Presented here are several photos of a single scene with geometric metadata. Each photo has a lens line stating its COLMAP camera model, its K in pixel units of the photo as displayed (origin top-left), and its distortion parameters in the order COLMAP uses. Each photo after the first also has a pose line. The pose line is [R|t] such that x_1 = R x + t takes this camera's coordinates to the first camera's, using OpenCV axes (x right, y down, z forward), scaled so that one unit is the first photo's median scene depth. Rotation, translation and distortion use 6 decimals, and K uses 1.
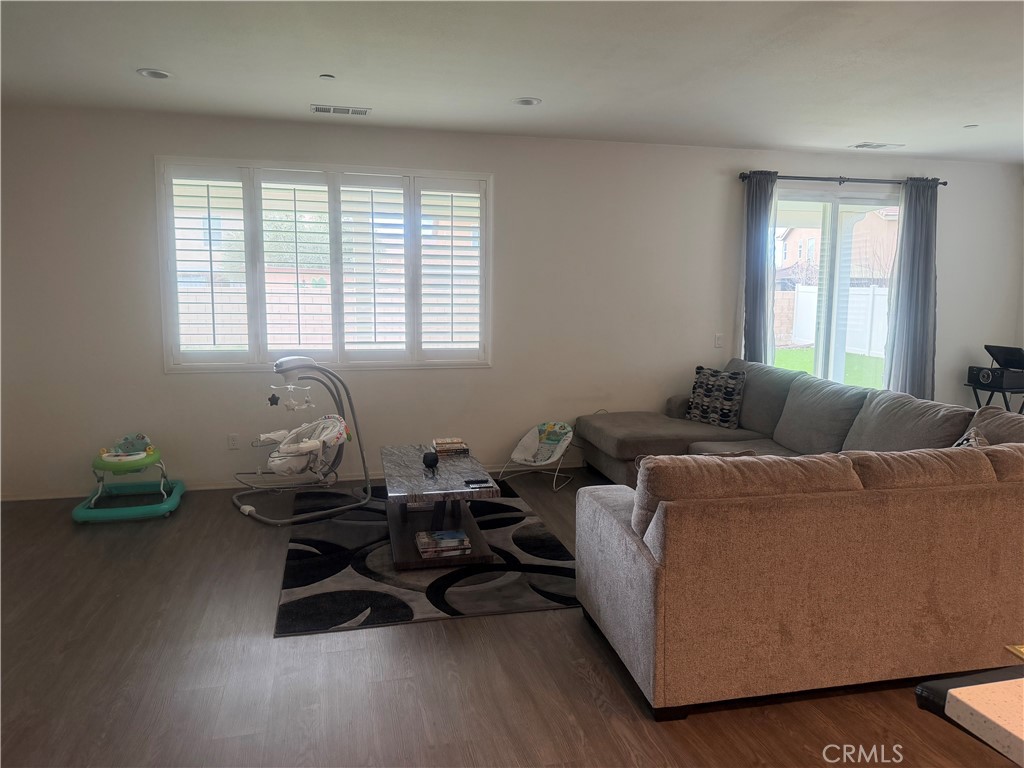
lens RADIAL K [[719.1, 0, 512.0], [0, 719.1, 384.0], [0, 0, 1]] dist [0.091965, -0.133139]
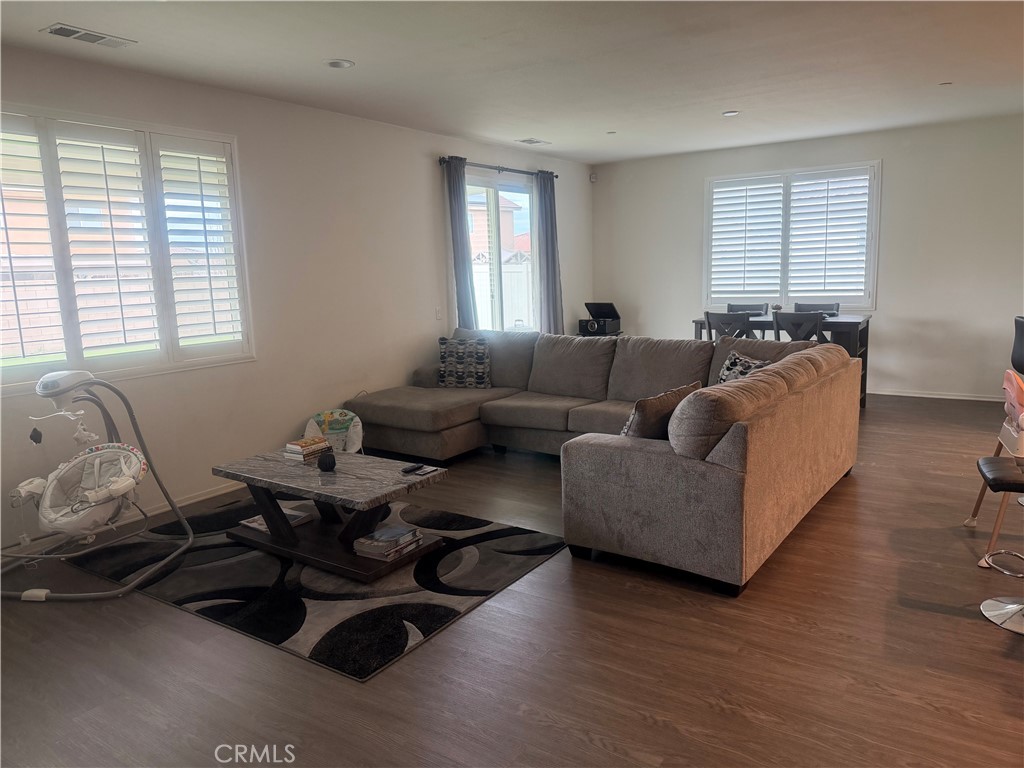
lens RADIAL K [[719.1, 0, 512.0], [0, 719.1, 384.0], [0, 0, 1]] dist [0.091965, -0.133139]
pose [[0.740973, -0.139565, 0.656872, -0.396941], [0.126776, 0.989648, 0.067263, -0.015287], [-0.659460, 0.033436, 0.750996, 0.140800]]
